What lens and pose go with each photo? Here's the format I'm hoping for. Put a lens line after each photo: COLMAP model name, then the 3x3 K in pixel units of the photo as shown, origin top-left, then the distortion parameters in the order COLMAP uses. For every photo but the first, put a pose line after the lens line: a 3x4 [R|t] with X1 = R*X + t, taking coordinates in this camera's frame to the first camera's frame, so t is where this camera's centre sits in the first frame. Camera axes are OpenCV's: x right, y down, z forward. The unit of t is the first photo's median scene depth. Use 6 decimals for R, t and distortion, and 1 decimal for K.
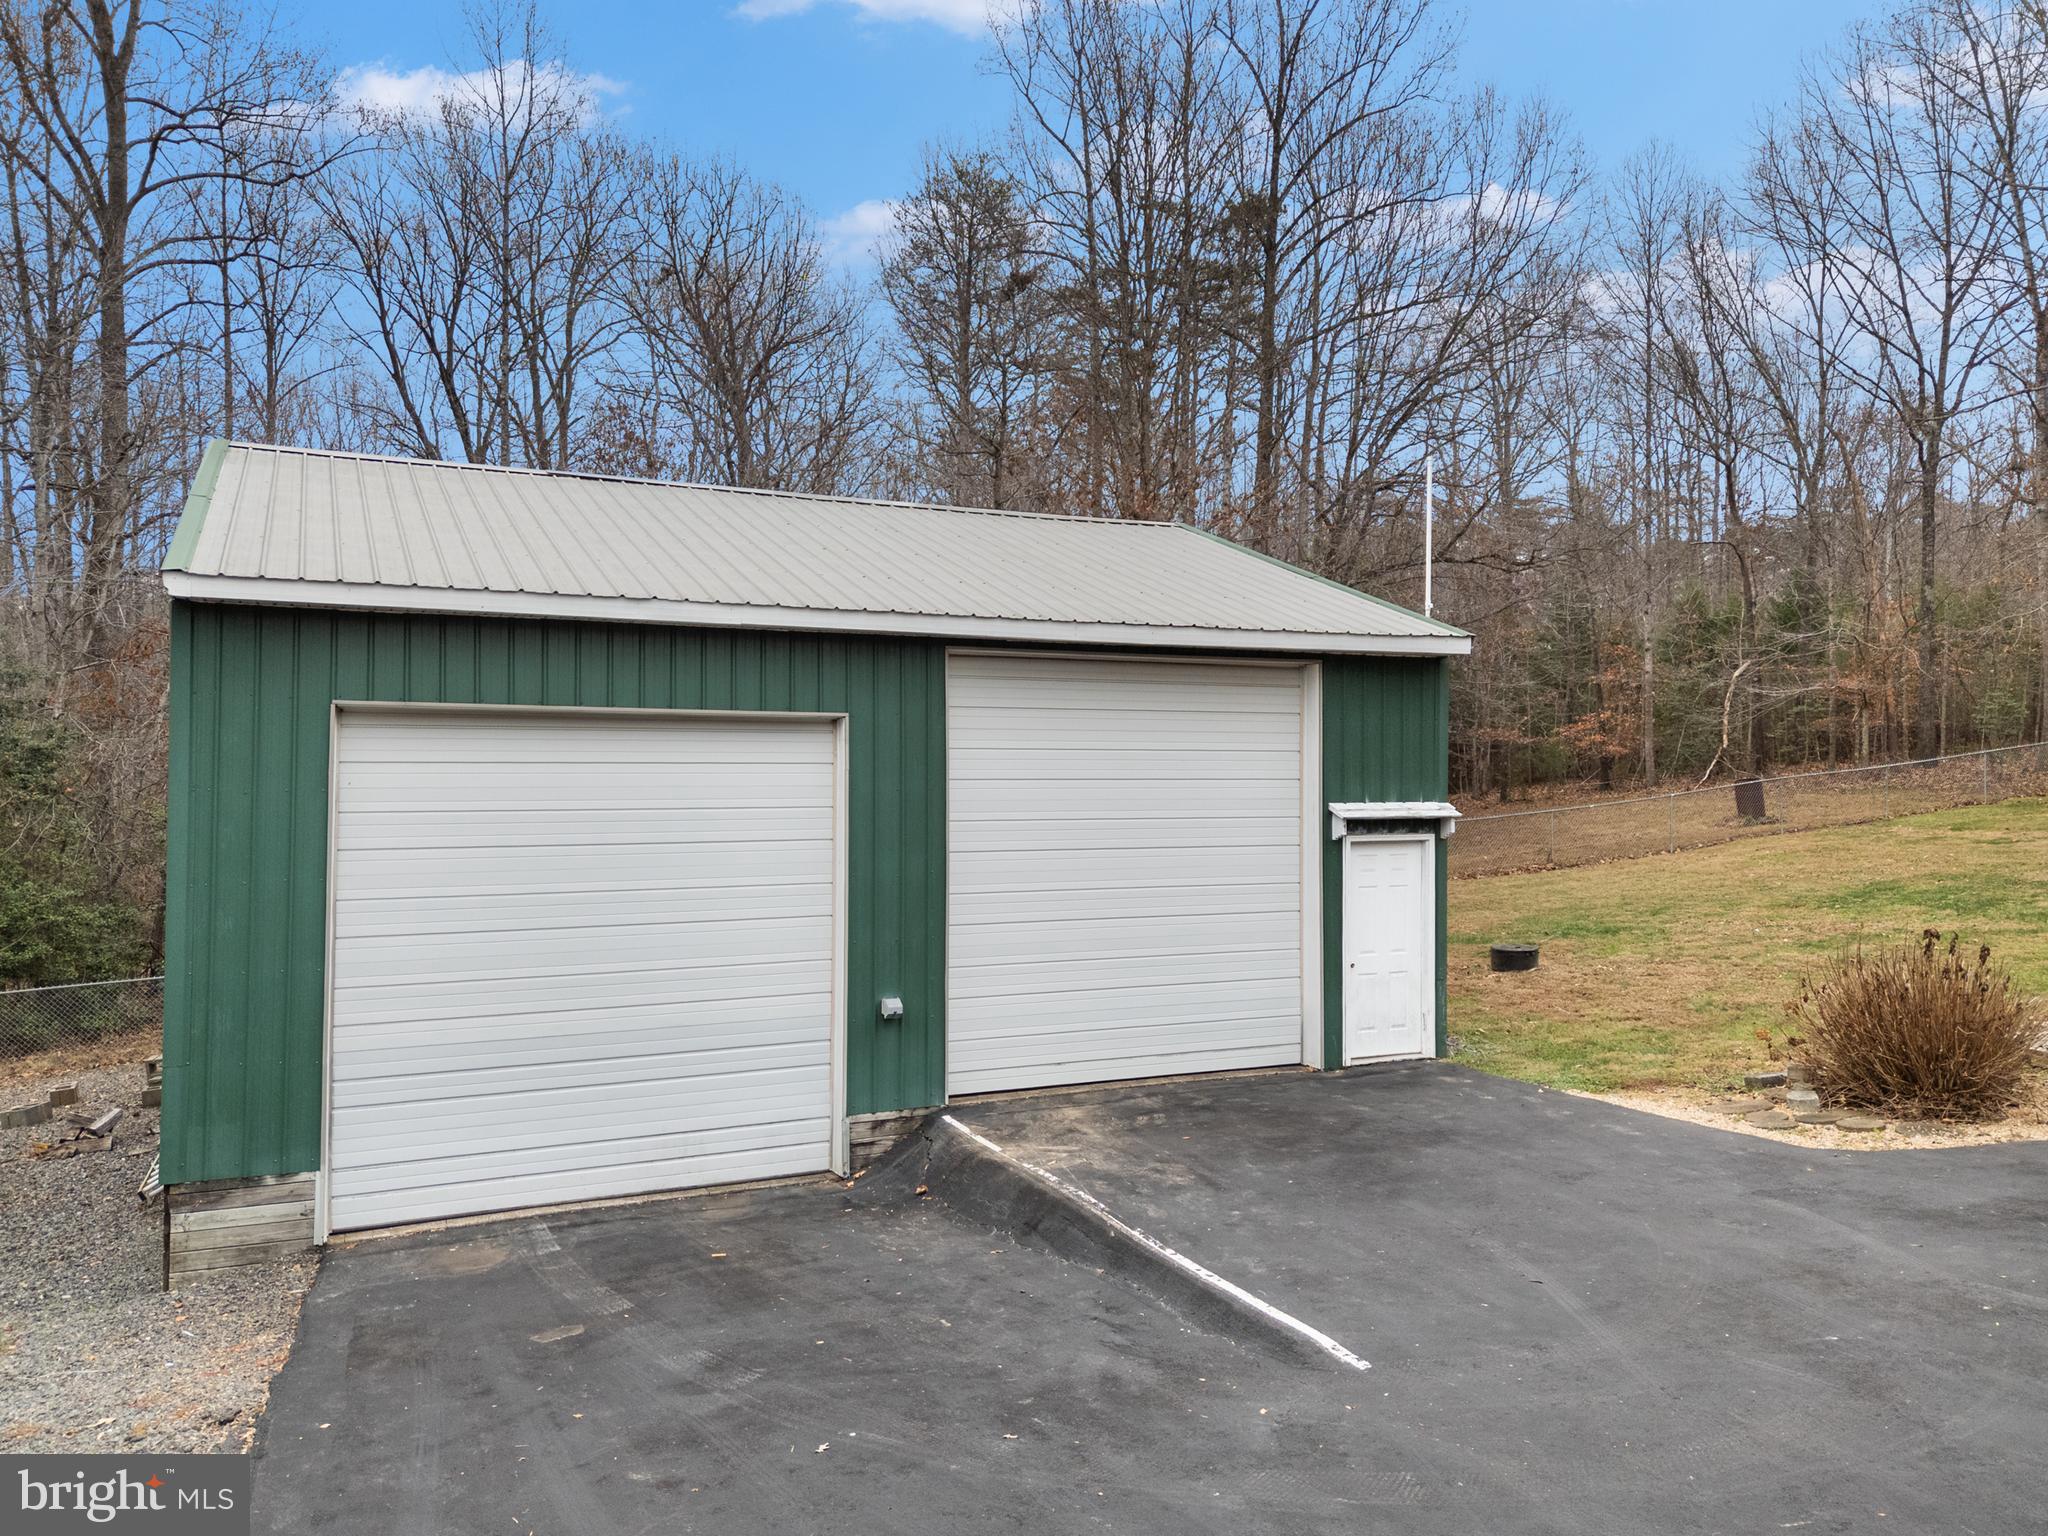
lens RADIAL K [[1509.4, 0, 1019.8], [0, 1509.4, 748.4], [0, 0, 1]] dist [0.067105, -0.041613]
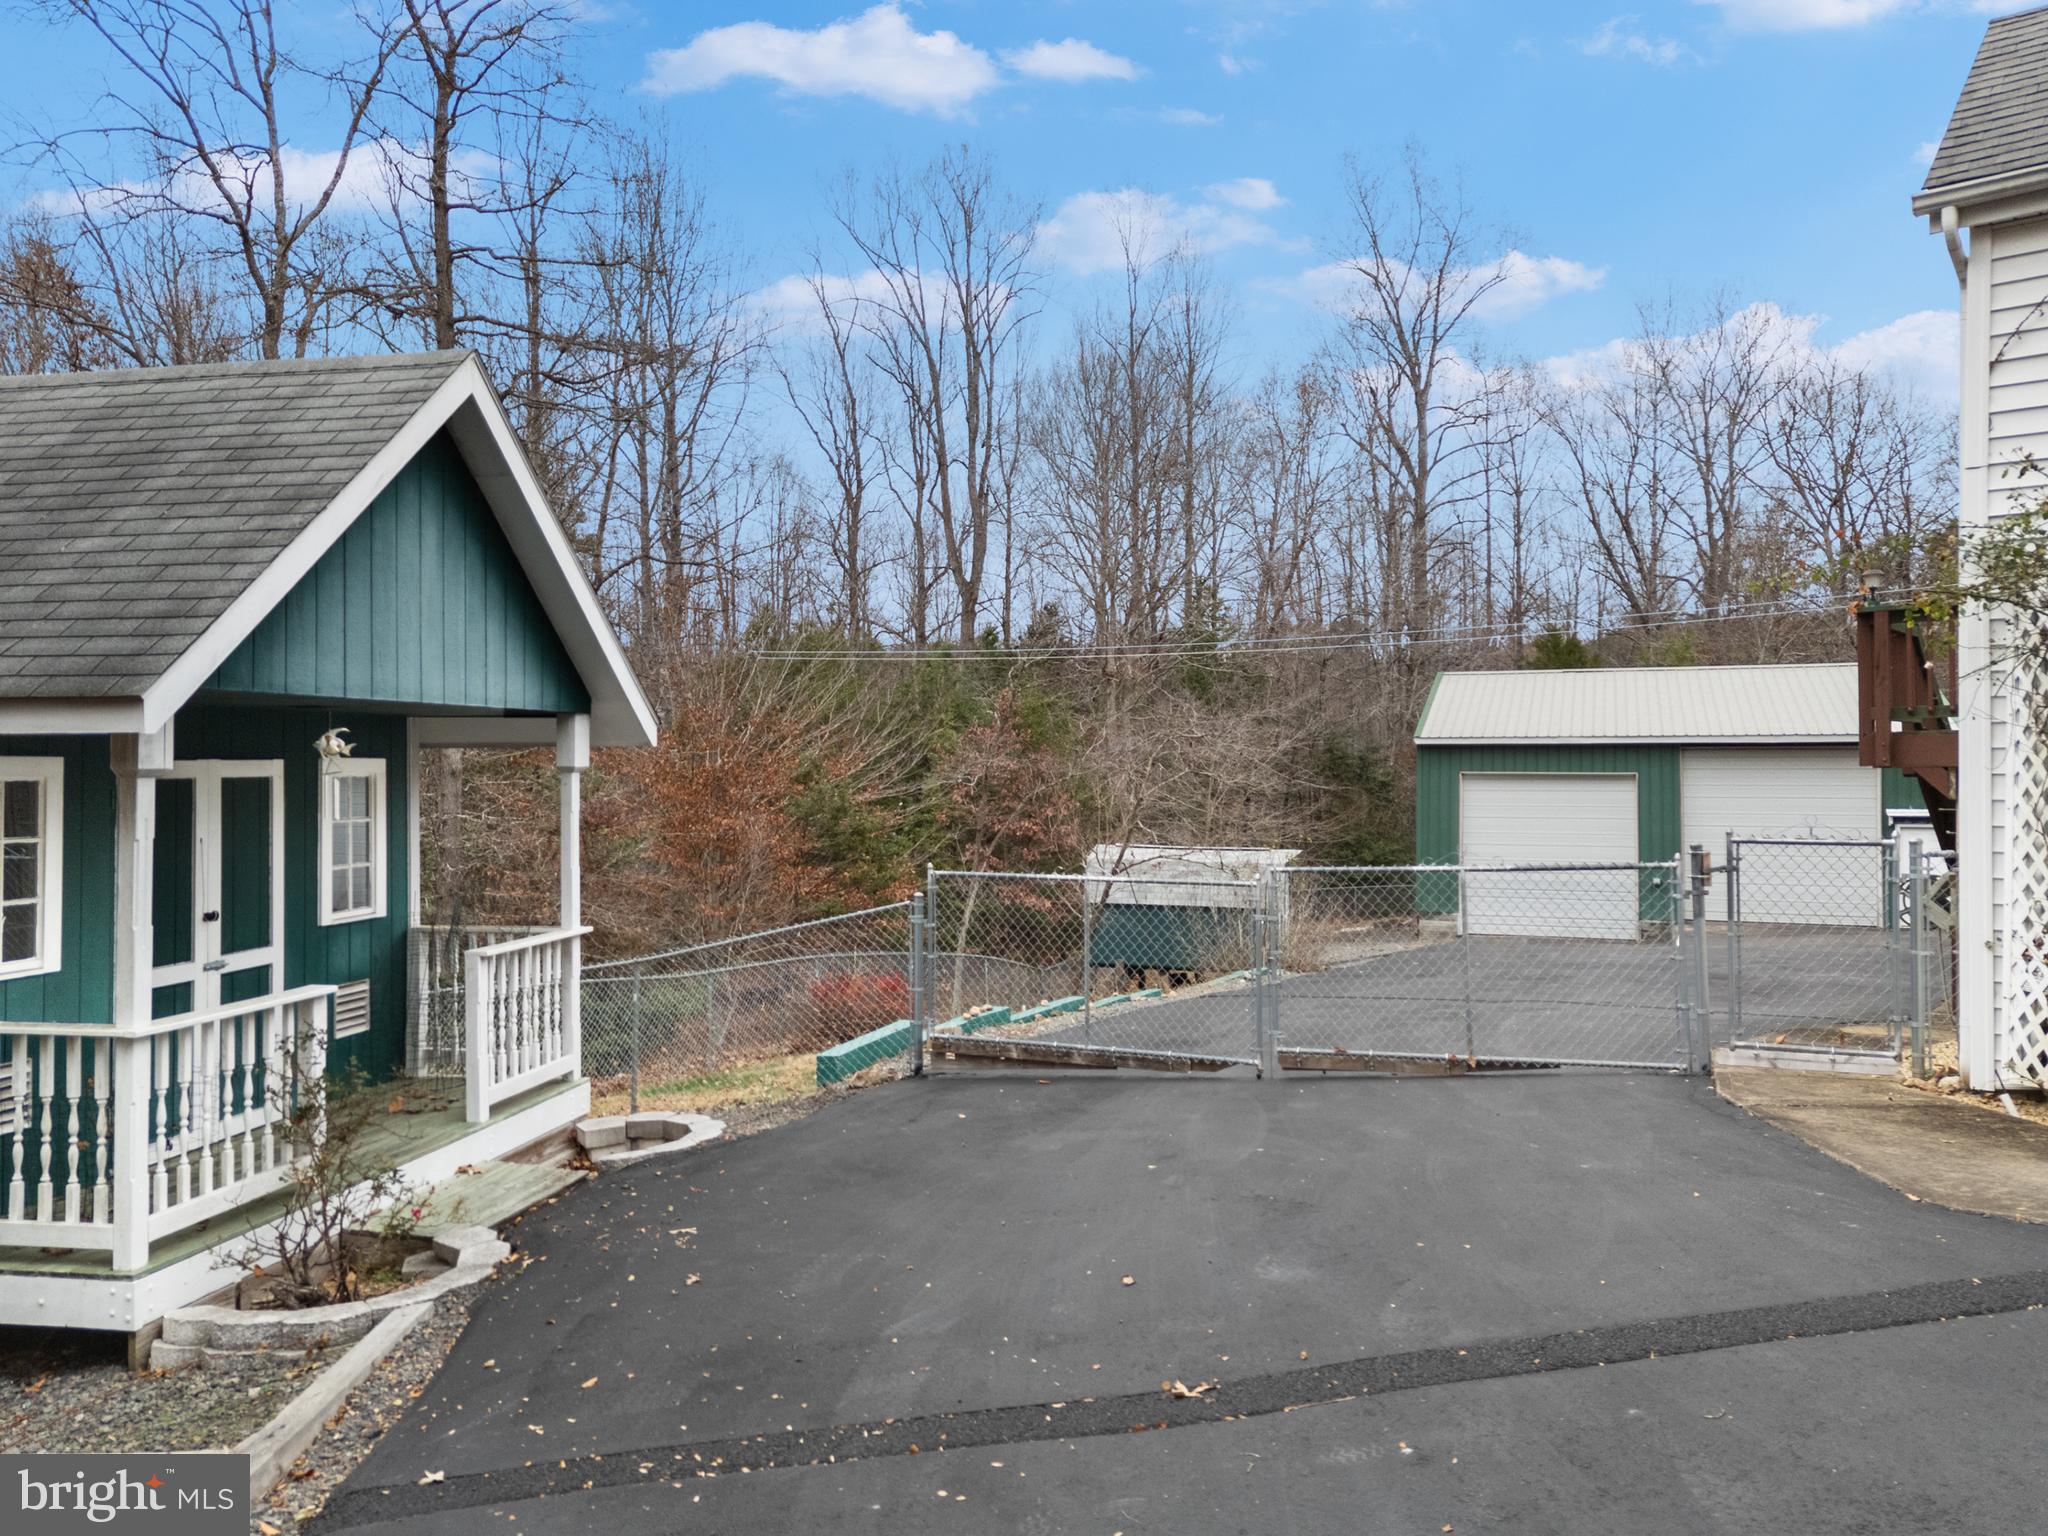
lens RADIAL K [[1509.4, 0, 1013.9], [0, 1509.4, 758.2], [0, 0, 1]] dist [0.067105, -0.041613]
pose [[0.691872, -0.014394, -0.721877, 0.957596], [0.006173, 0.999883, -0.014021, -0.016481], [0.721994, 0.005245, 0.691879, -1.505682]]
